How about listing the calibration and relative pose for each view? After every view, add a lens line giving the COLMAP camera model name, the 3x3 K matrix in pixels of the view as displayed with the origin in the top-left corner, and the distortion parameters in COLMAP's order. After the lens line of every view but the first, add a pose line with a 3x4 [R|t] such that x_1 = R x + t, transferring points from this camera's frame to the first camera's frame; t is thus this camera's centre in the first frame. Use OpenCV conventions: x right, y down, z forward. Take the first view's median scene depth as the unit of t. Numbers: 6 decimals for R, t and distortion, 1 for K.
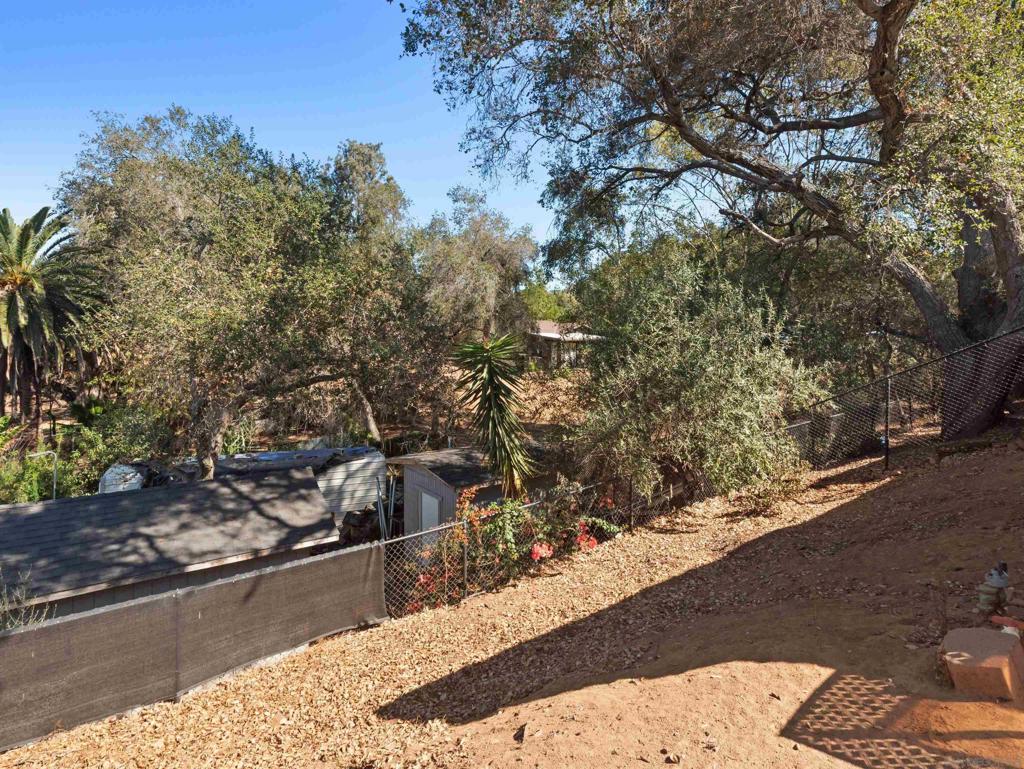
lens RADIAL K [[516.4, 0, 512.3], [0, 516.4, 371.8], [0, 0, 1]] dist [0.011698, -0.000457]
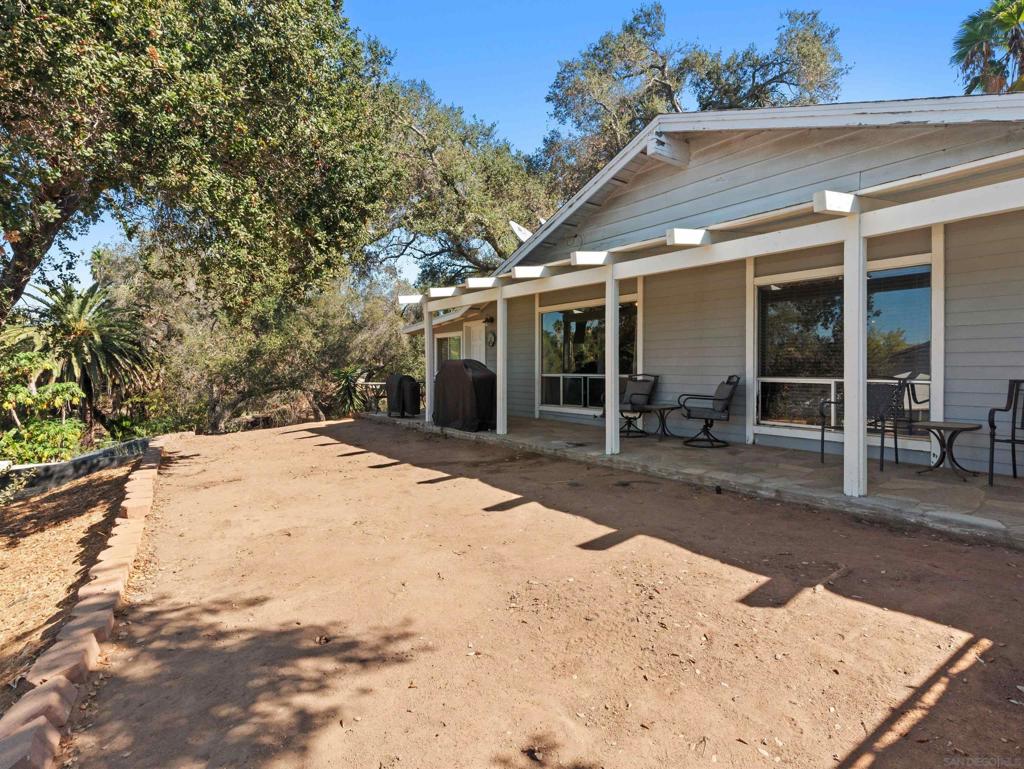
lens RADIAL K [[516.4, 0, 512.3], [0, 516.4, 371.8], [0, 0, 1]] dist [0.011698, -0.000457]
pose [[0.999740, -0.017276, 0.014910, 0.250357], [0.018014, 0.998542, -0.050892, 0.032970], [-0.014009, 0.051147, 0.998593, -0.490951]]
